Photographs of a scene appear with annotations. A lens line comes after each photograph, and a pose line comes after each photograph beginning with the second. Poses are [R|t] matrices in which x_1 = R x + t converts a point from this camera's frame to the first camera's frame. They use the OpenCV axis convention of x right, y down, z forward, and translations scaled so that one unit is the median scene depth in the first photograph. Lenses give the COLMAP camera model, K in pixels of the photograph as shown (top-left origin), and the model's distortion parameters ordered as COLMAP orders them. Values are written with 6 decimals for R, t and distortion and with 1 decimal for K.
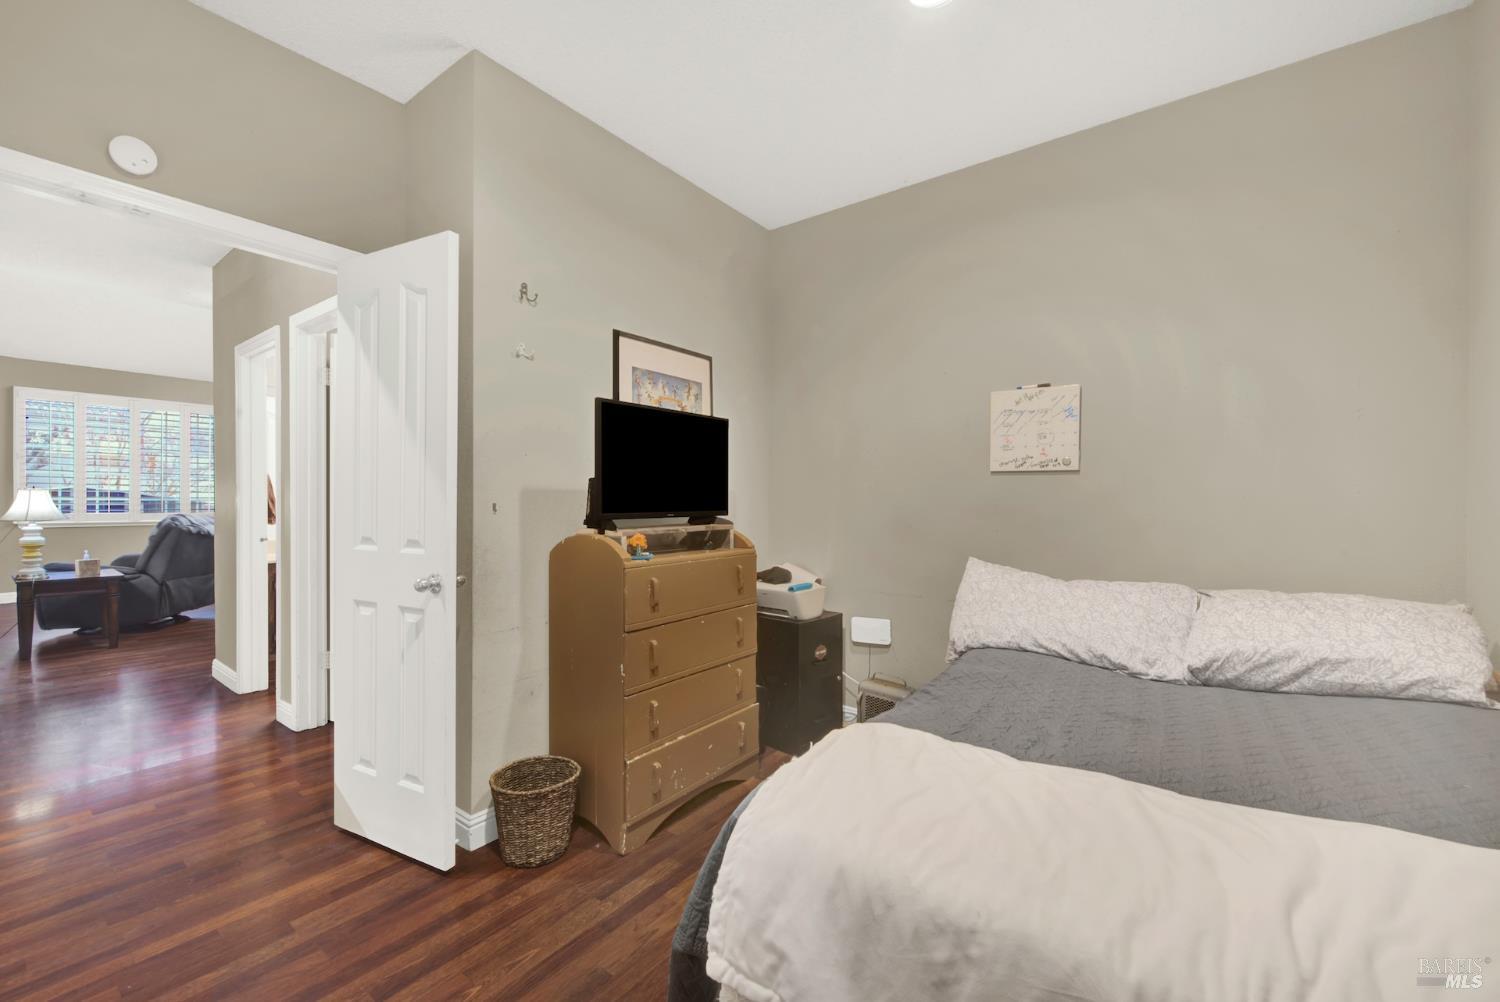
lens RADIAL K [[615.8, 0, 753.4], [0, 615.8, 501.2], [0, 0, 1]] dist [0.004185, -0.002962]
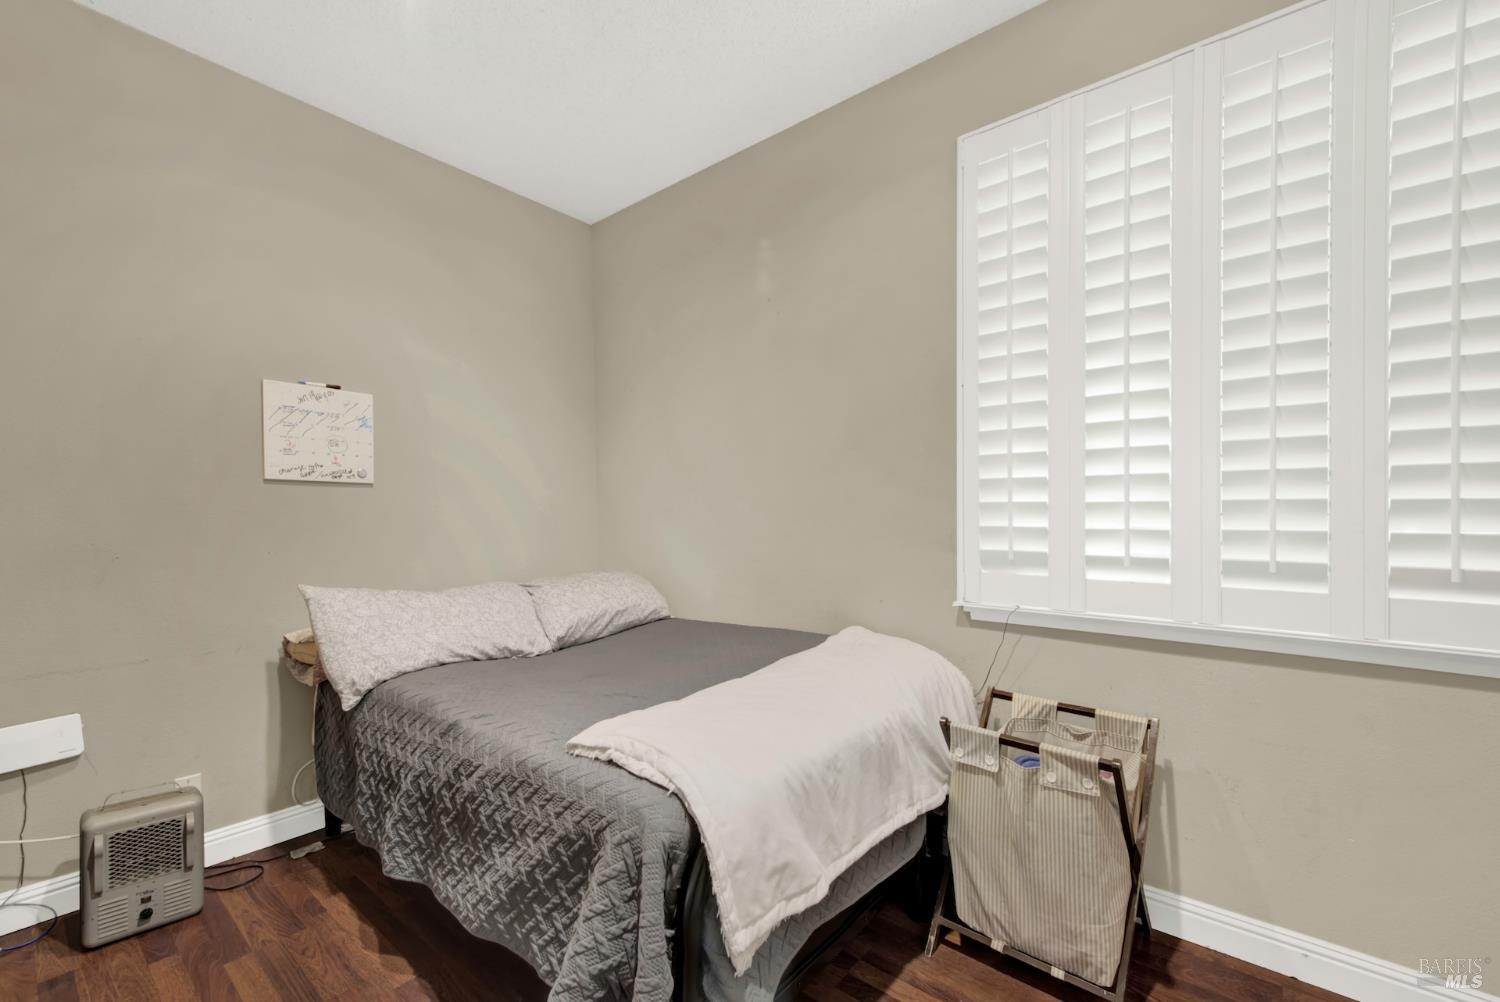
lens RADIAL K [[615.8, 0, 768.6], [0, 615.8, 523.4], [0, 0, 1]] dist [0.004185, -0.002962]
pose [[0.015483, -0.012107, 0.999807, -0.551508], [0.009172, 0.999886, 0.011966, 0.007800], [-0.999838, 0.008985, 0.015592, 0.463269]]
